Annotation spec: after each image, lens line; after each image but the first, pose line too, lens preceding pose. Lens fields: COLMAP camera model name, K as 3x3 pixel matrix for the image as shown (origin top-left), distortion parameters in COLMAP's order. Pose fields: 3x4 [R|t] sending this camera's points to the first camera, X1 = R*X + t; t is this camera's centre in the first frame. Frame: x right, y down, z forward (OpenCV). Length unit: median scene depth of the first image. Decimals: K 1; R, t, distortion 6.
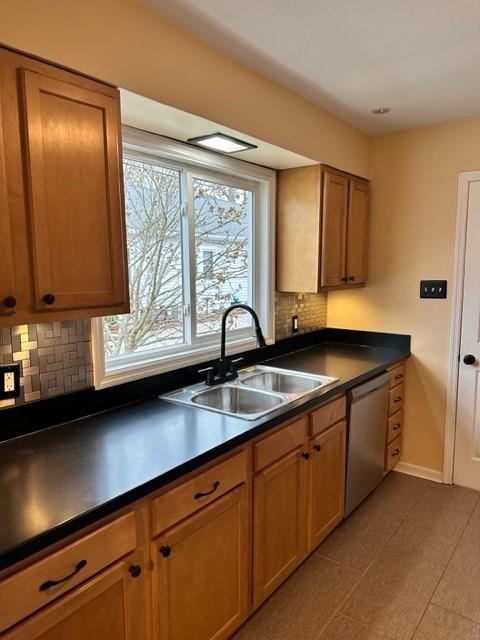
lens RADIAL K [[447.9, 0, 241.6], [0, 447.9, 322.5], [0, 0, 1]] dist [0.082197, -0.108961]
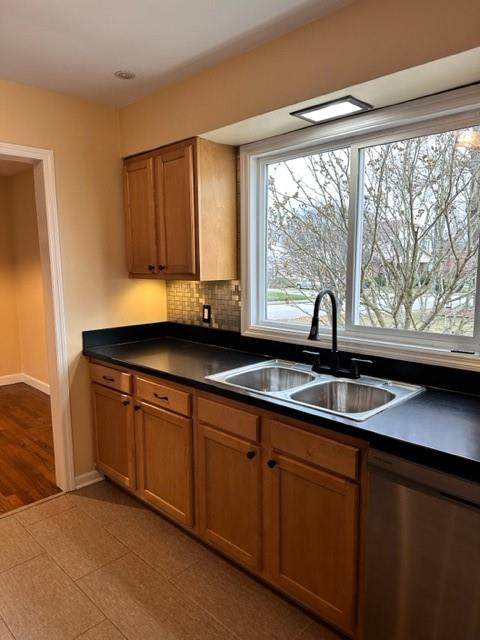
lens RADIAL K [[447.9, 0, 241.6], [0, 447.9, 322.5], [0, 0, 1]] dist [0.082197, -0.108961]
pose [[-0.147927, 0.160563, -0.975878, 0.994178], [-0.101393, 0.979072, 0.176458, -0.135422], [0.983787, 0.125050, -0.128552, 1.069039]]
